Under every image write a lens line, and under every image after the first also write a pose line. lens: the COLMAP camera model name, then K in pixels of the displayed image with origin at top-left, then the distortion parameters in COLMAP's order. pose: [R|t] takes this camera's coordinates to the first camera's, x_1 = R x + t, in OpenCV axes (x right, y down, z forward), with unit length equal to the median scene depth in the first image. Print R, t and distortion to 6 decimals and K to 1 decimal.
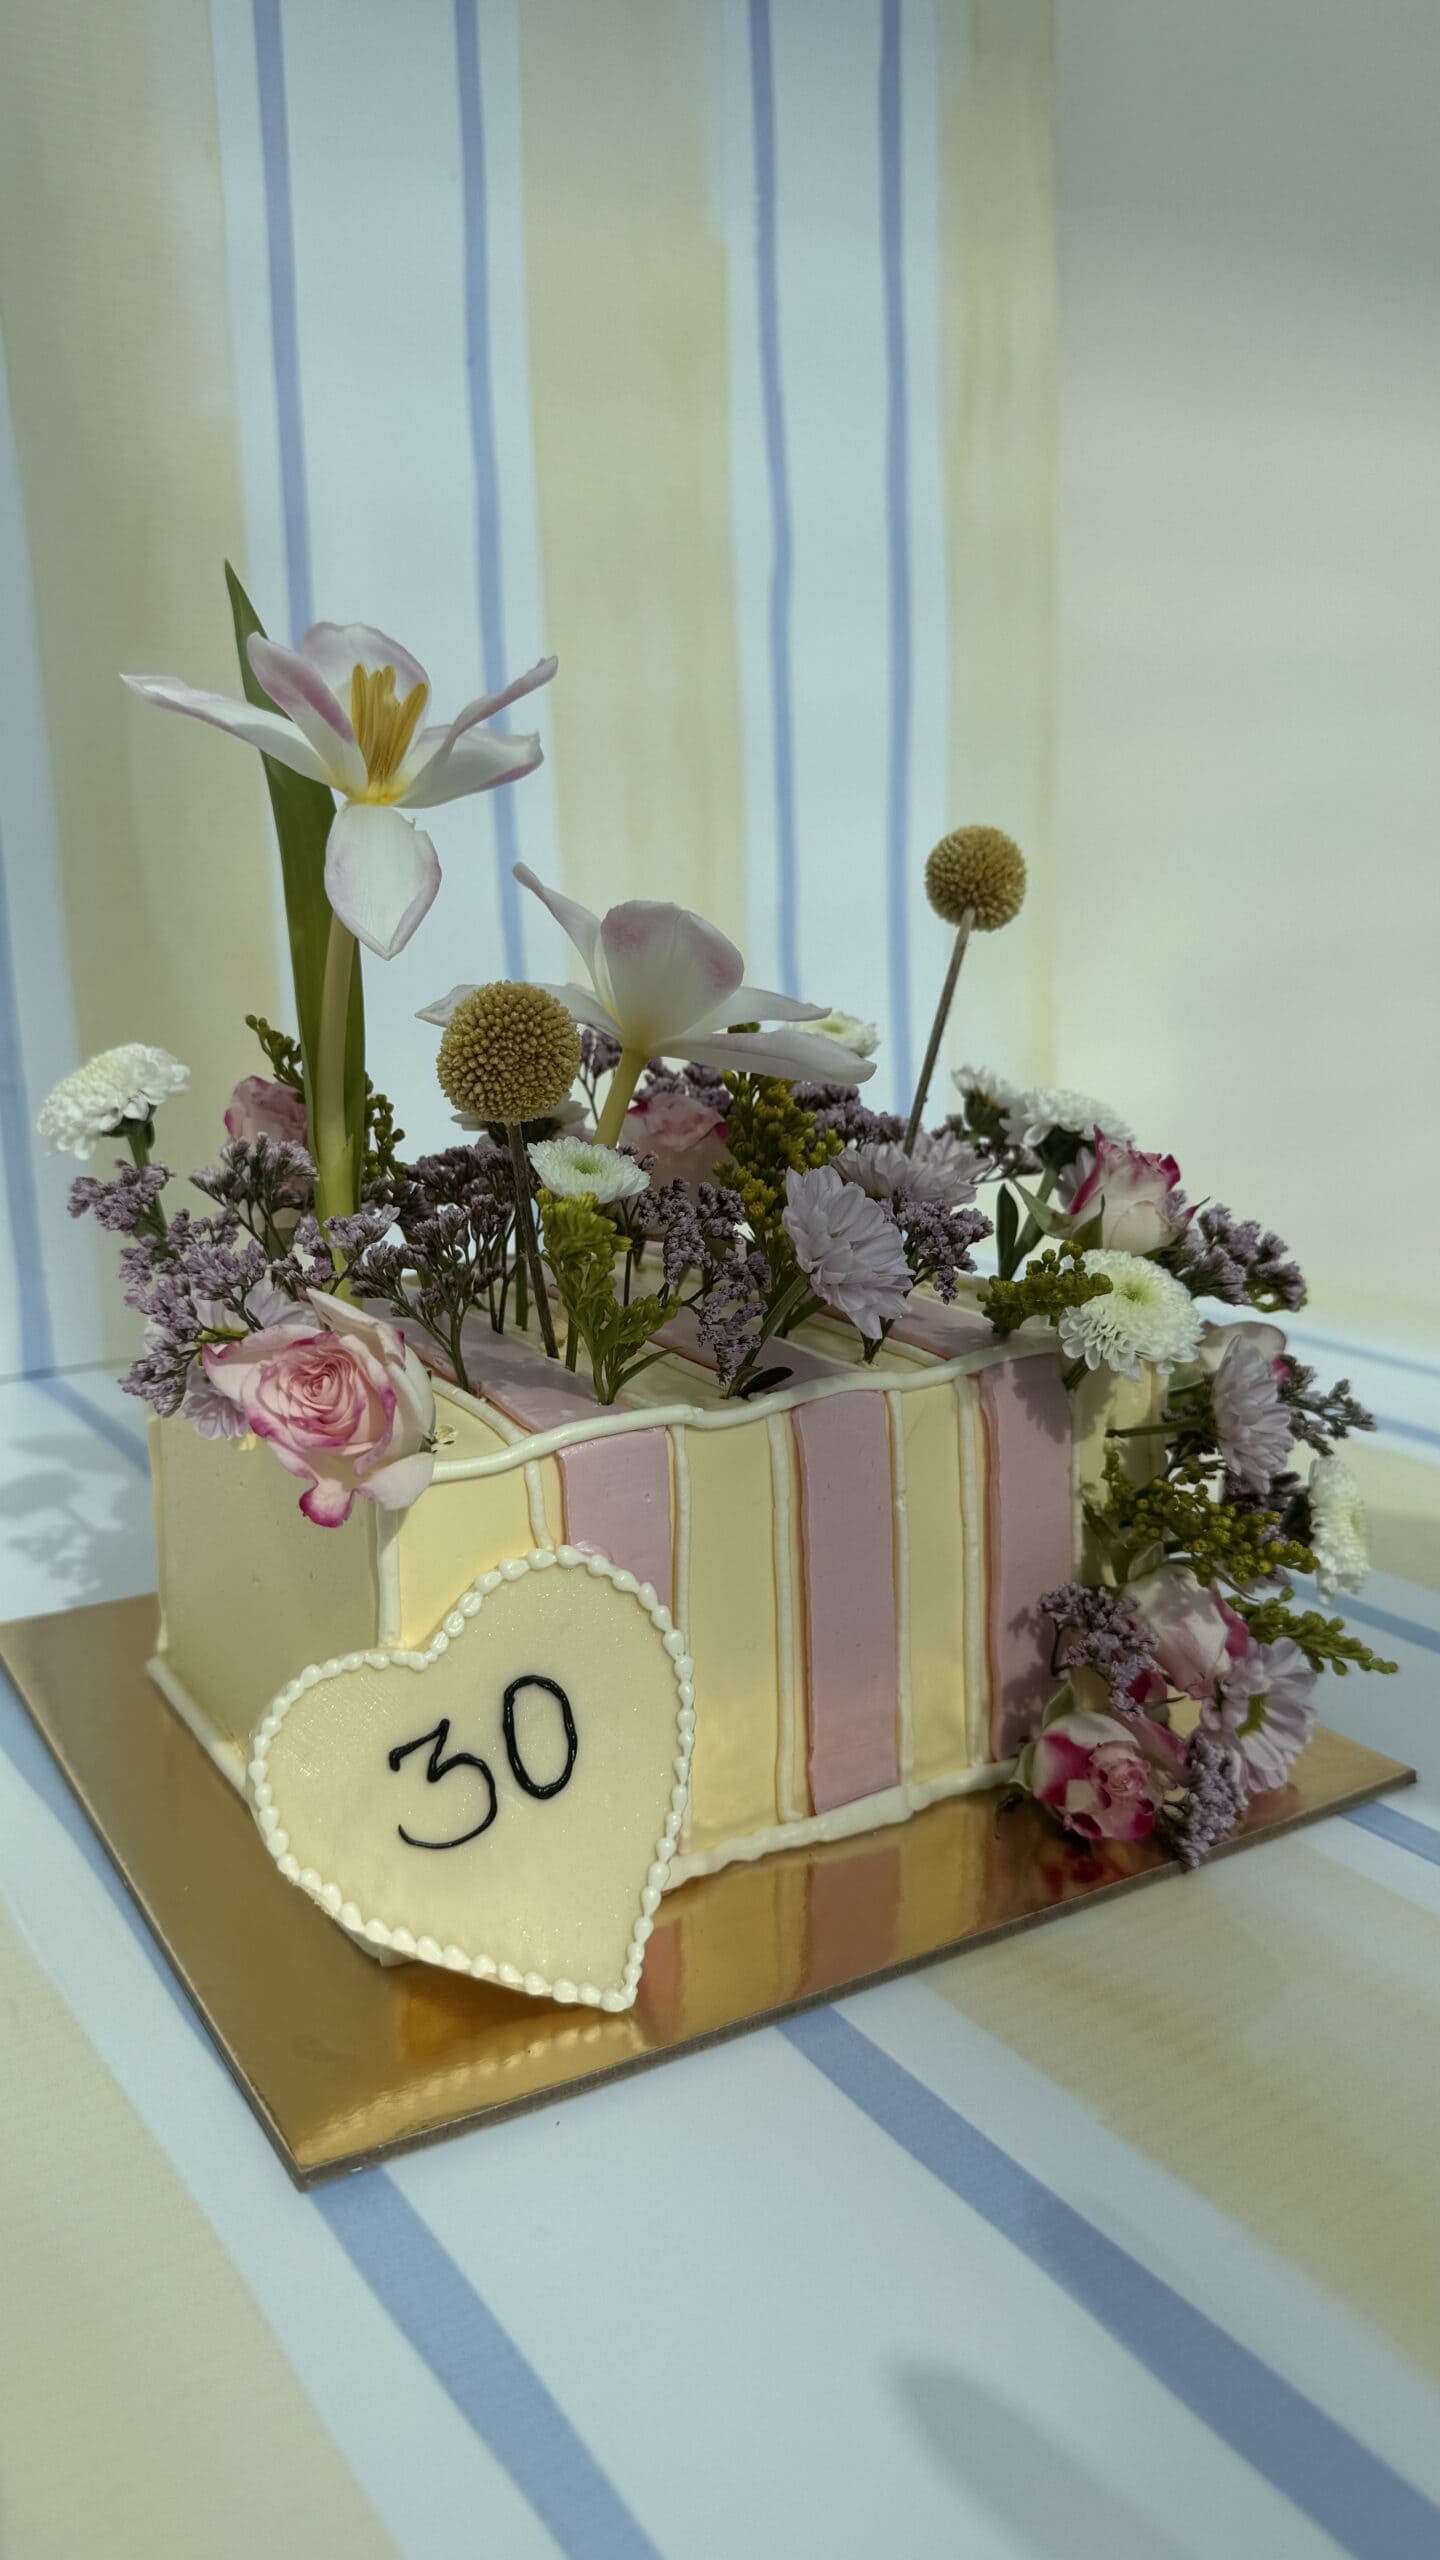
lens RADIAL K [[1851.8, 0, 700.3], [0, 1851.8, 1255.7], [0, 0, 1]] dist [0.032956, -0.057920]
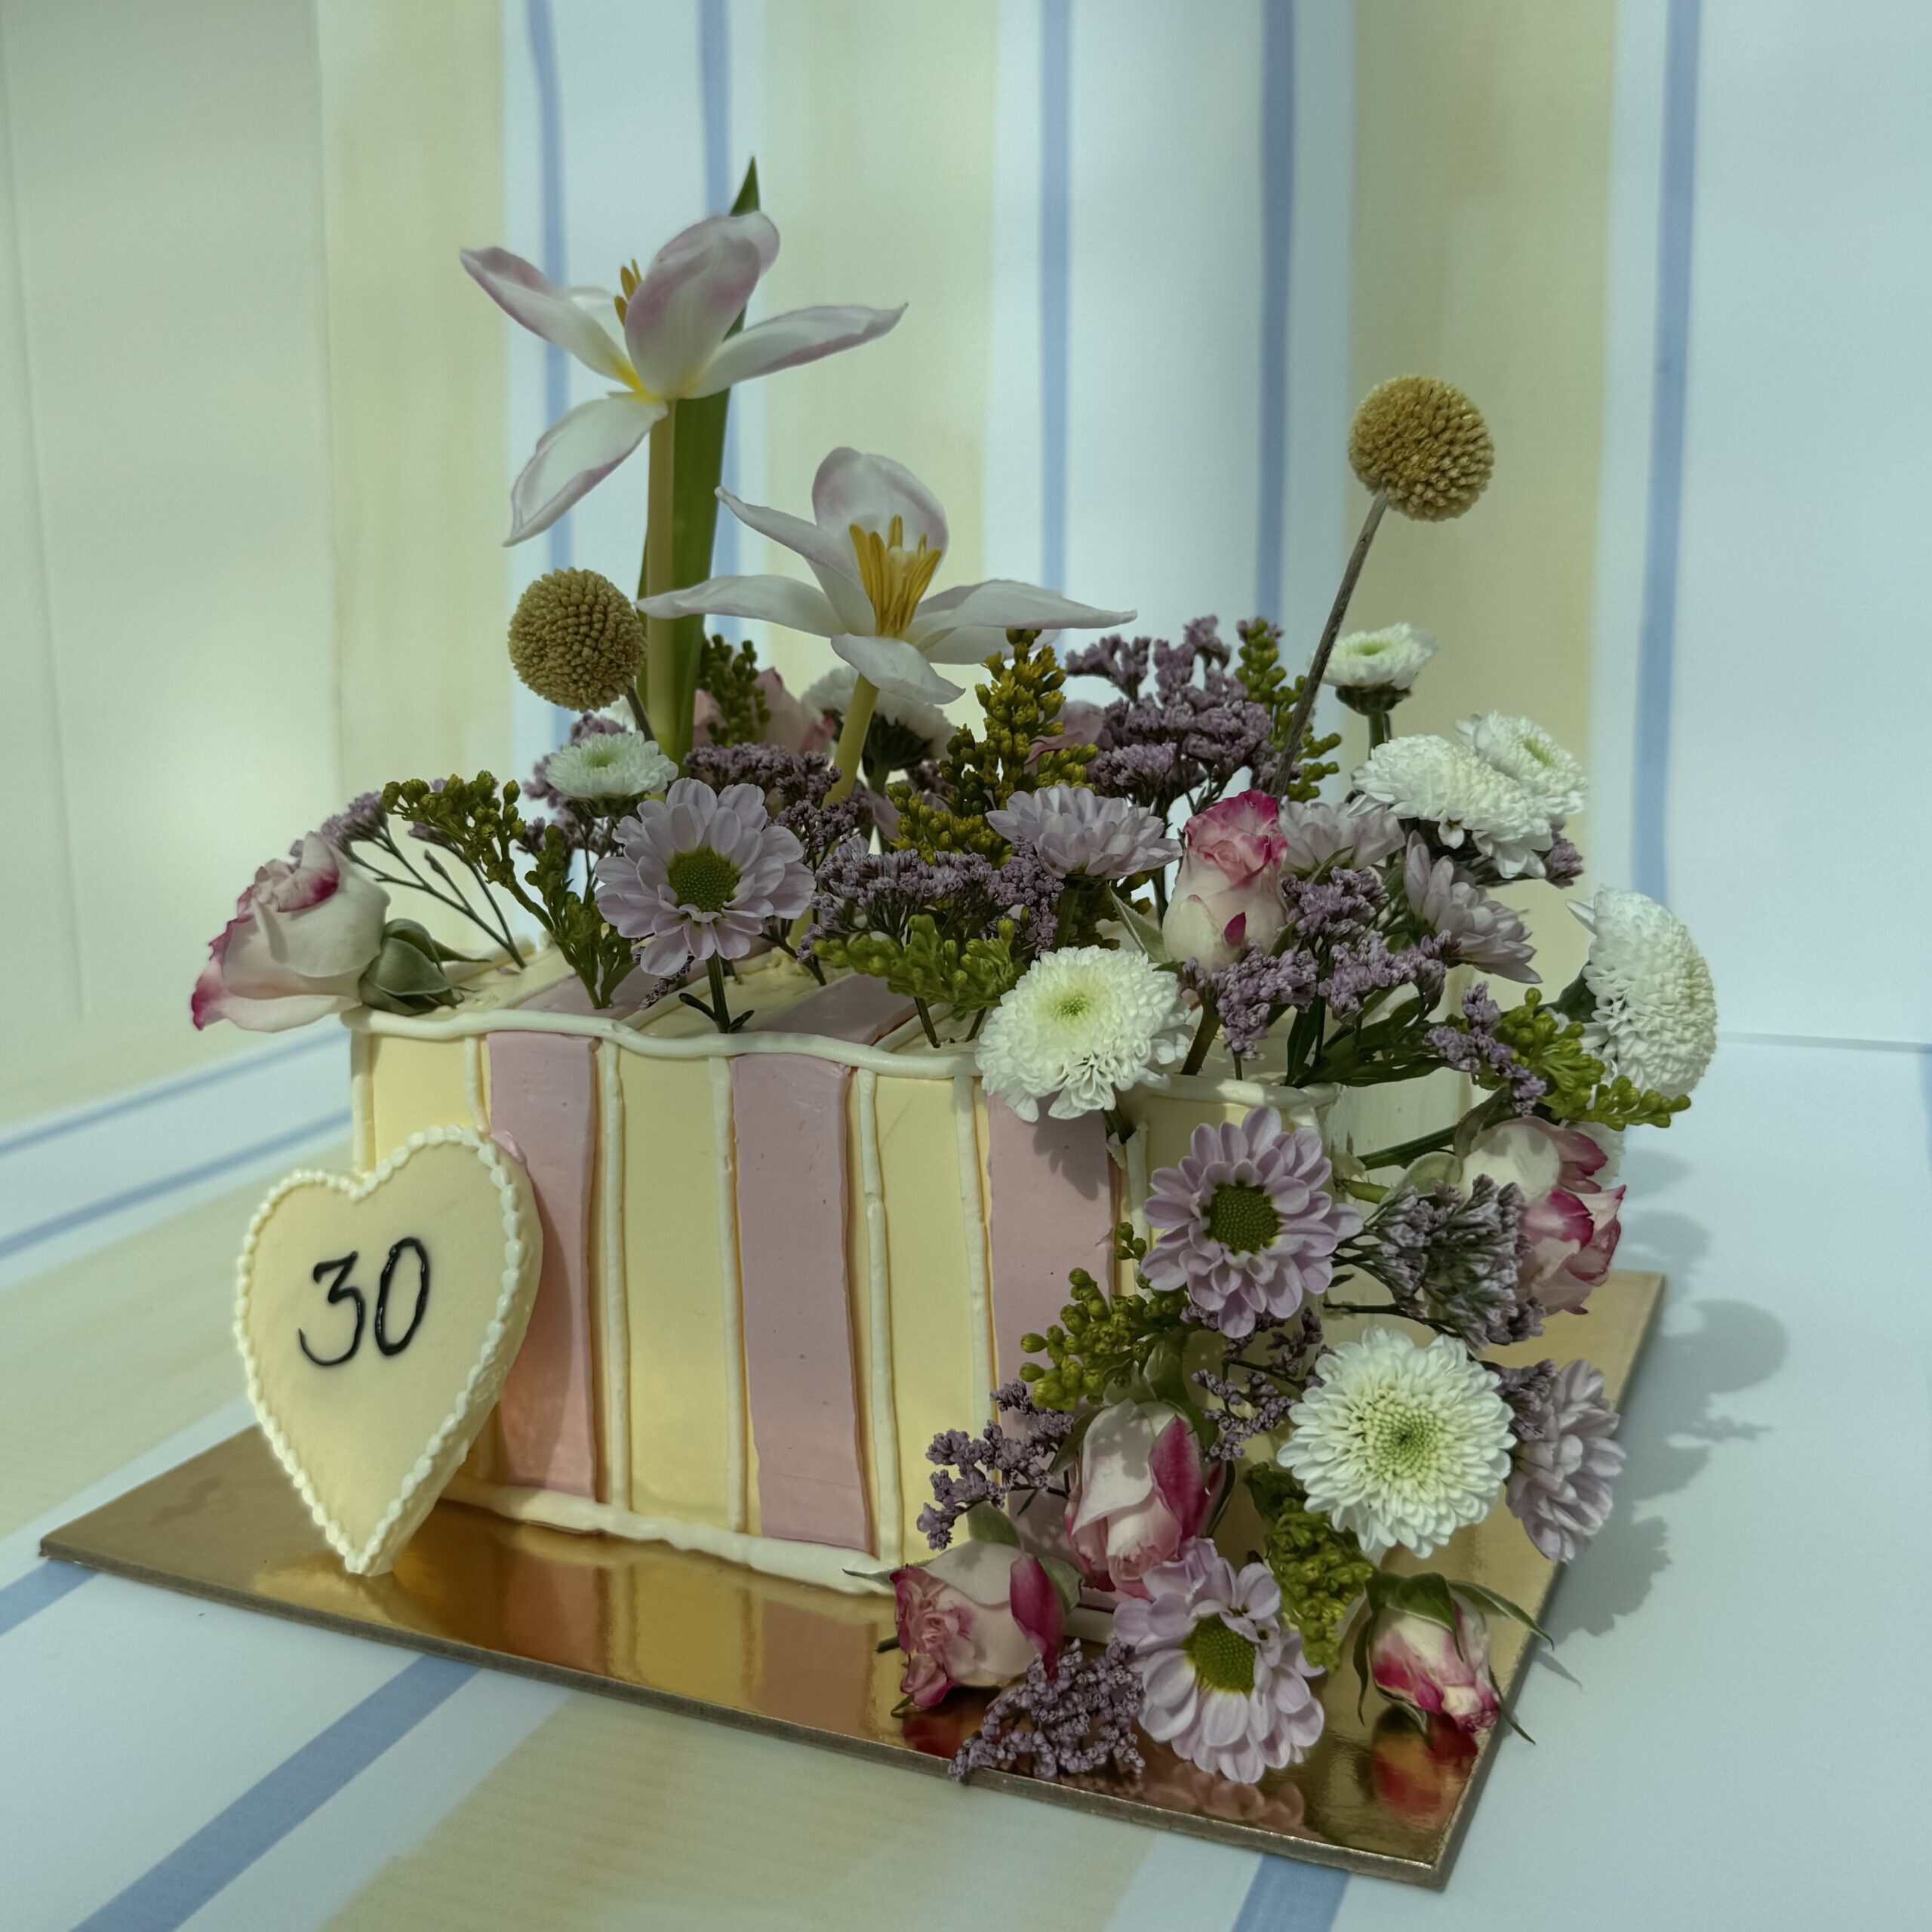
lens RADIAL K [[2280.7, 0, 924.7], [0, 2280.7, 868.2], [0, 0, 1]] dist [0.004137, 0.000000]
pose [[0.572445, 0.127552, -0.809961, 1.062791], [-0.148127, 0.987660, 0.050846, -0.081248], [0.806452, 0.090870, 0.584276, 0.473886]]
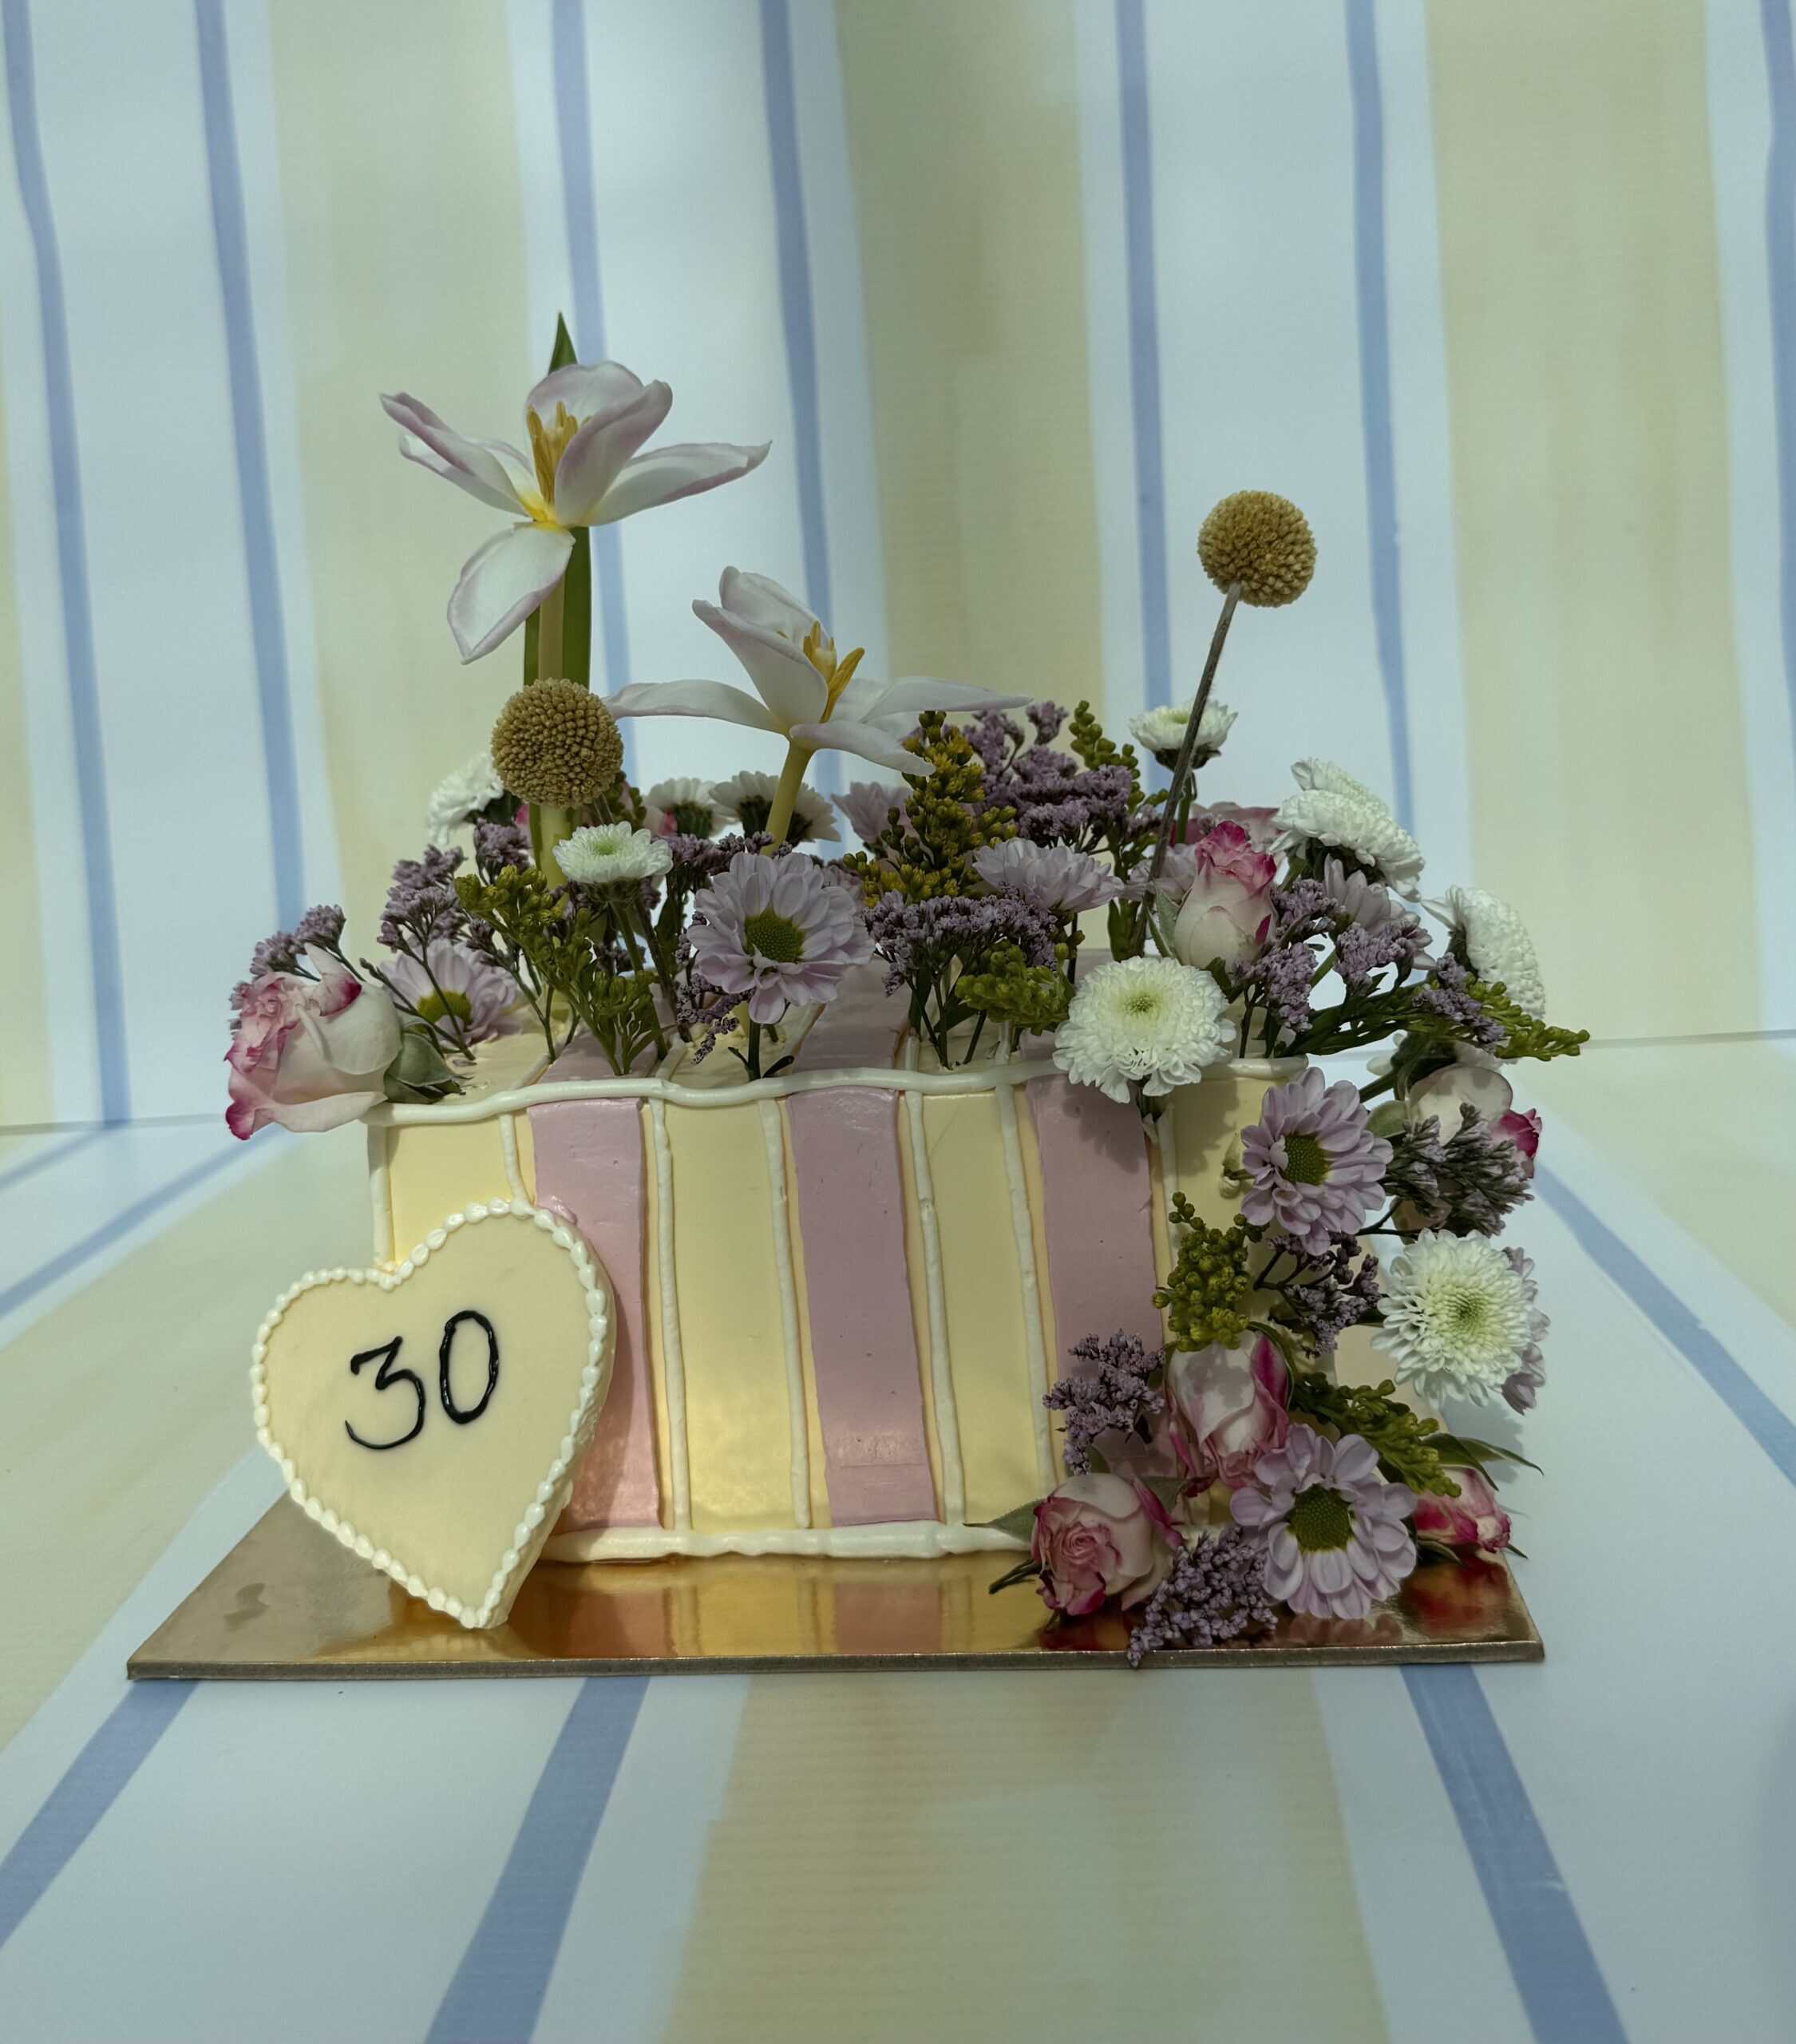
lens RADIAL K [[2290.9, 0, 909.5], [0, 2290.9, 877.8], [0, 0, 1]] dist [0.029825, 0.000000]
pose [[0.818358, 0.022463, -0.574270, 0.887528], [-0.059985, 0.997117, -0.046478, 0.020281], [0.571571, 0.072483, 0.817345, 0.026791]]
